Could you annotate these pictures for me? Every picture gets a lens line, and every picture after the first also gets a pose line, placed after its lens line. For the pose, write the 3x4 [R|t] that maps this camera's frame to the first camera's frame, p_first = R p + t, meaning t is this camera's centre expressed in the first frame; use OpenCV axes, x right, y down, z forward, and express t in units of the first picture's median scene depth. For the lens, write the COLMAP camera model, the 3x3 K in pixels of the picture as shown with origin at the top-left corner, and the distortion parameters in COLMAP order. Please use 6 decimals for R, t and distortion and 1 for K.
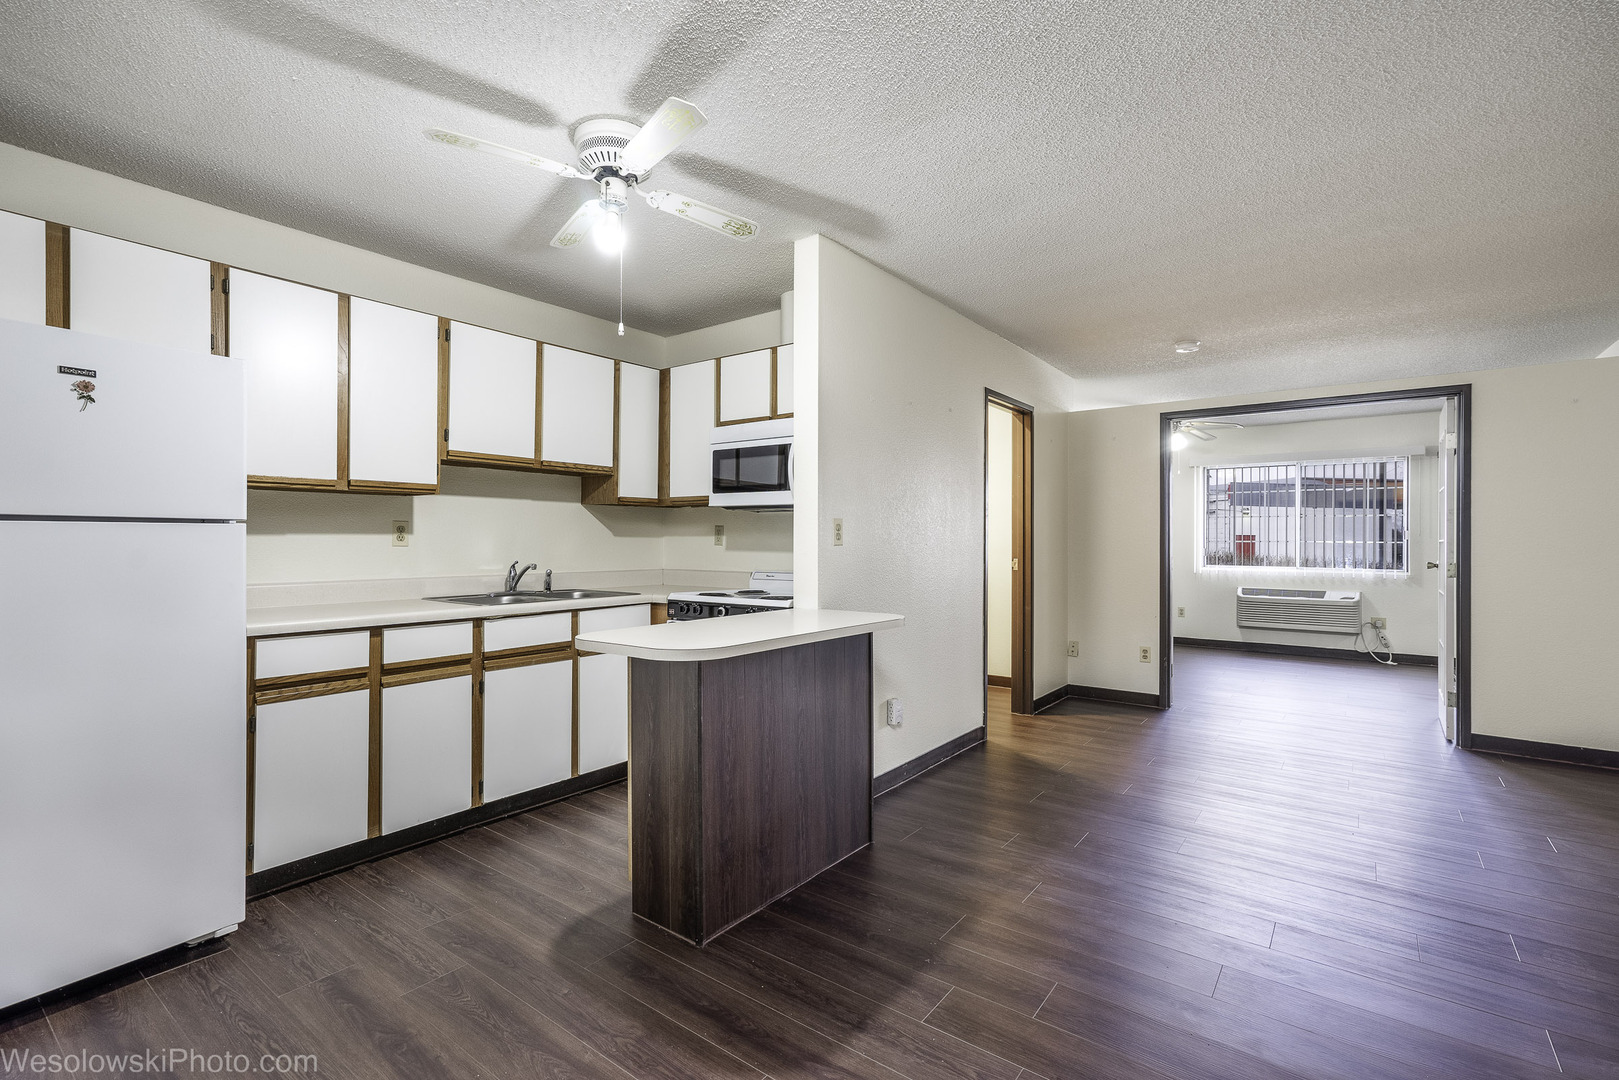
lens RADIAL K [[731.6, 0, 809.6], [0, 731.6, 540.3], [0, 0, 1]] dist [0.000749, 0.001144]
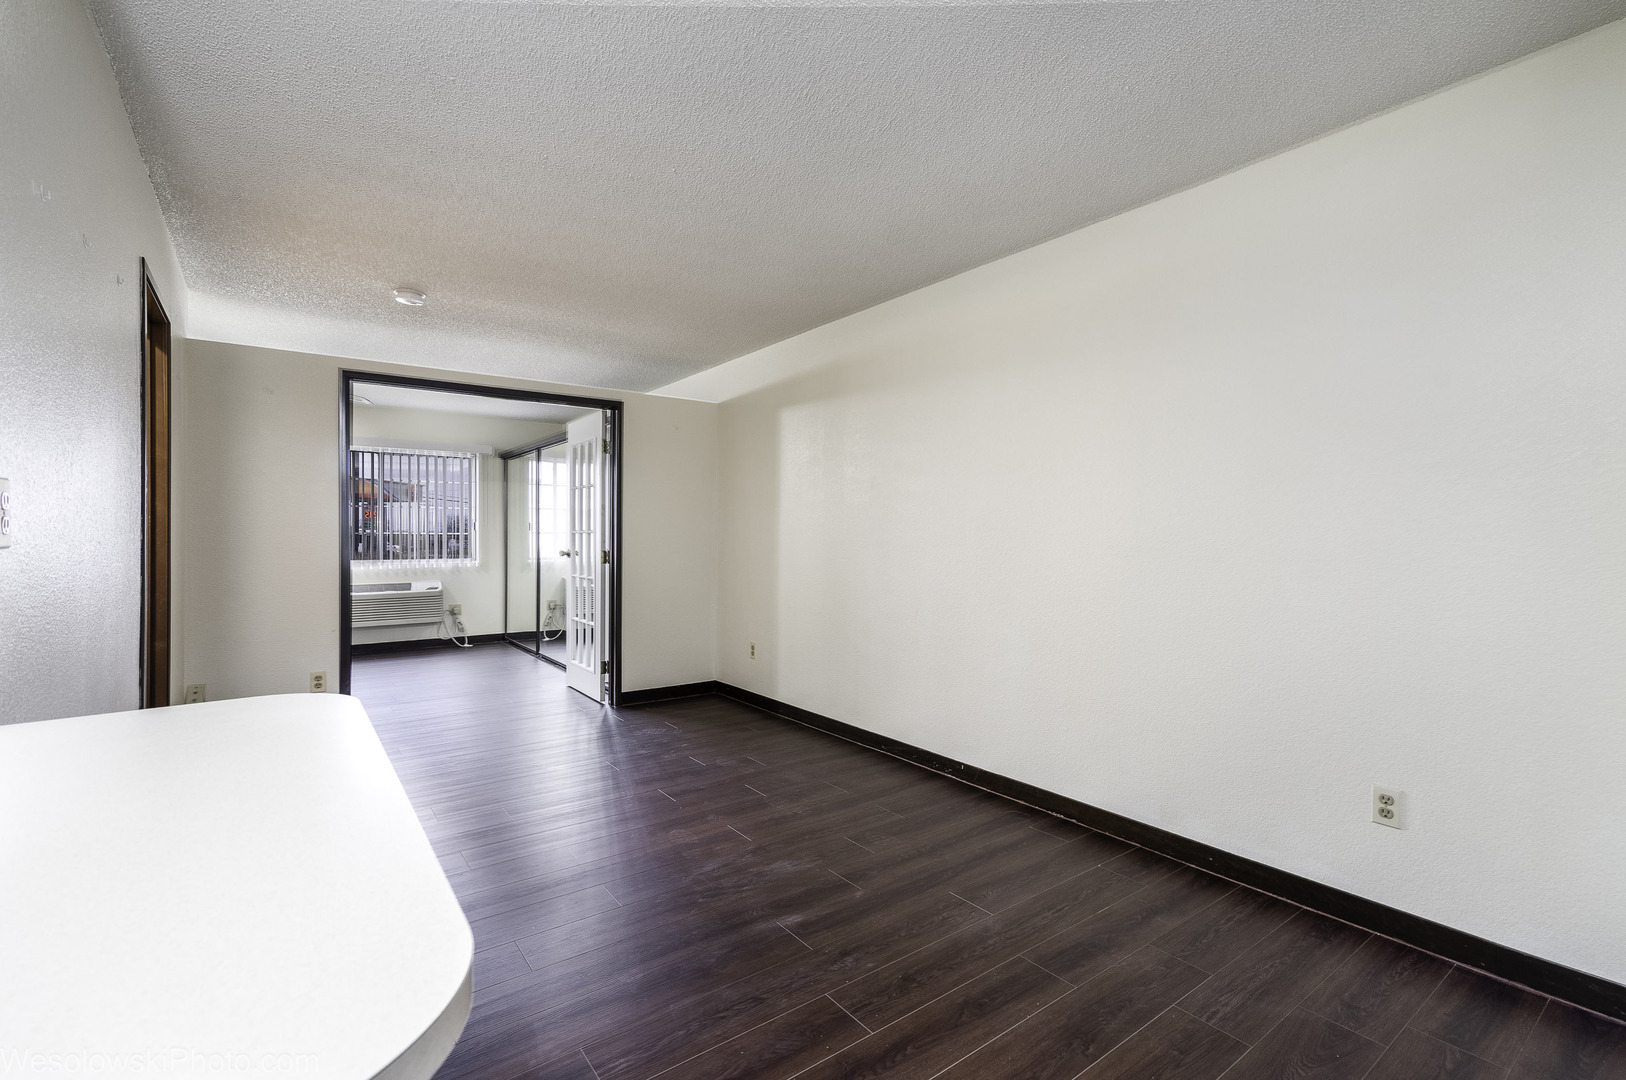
lens RADIAL K [[734.8, 0, 813.1], [0, 734.8, 532.6], [0, 0, 1]] dist [0.000749, 0.001144]
pose [[0.287459, -0.002555, 0.957789, -0.091441], [-0.000409, 0.999996, 0.002790, -0.001593], [-0.957793, -0.001194, 0.287457, 0.202427]]
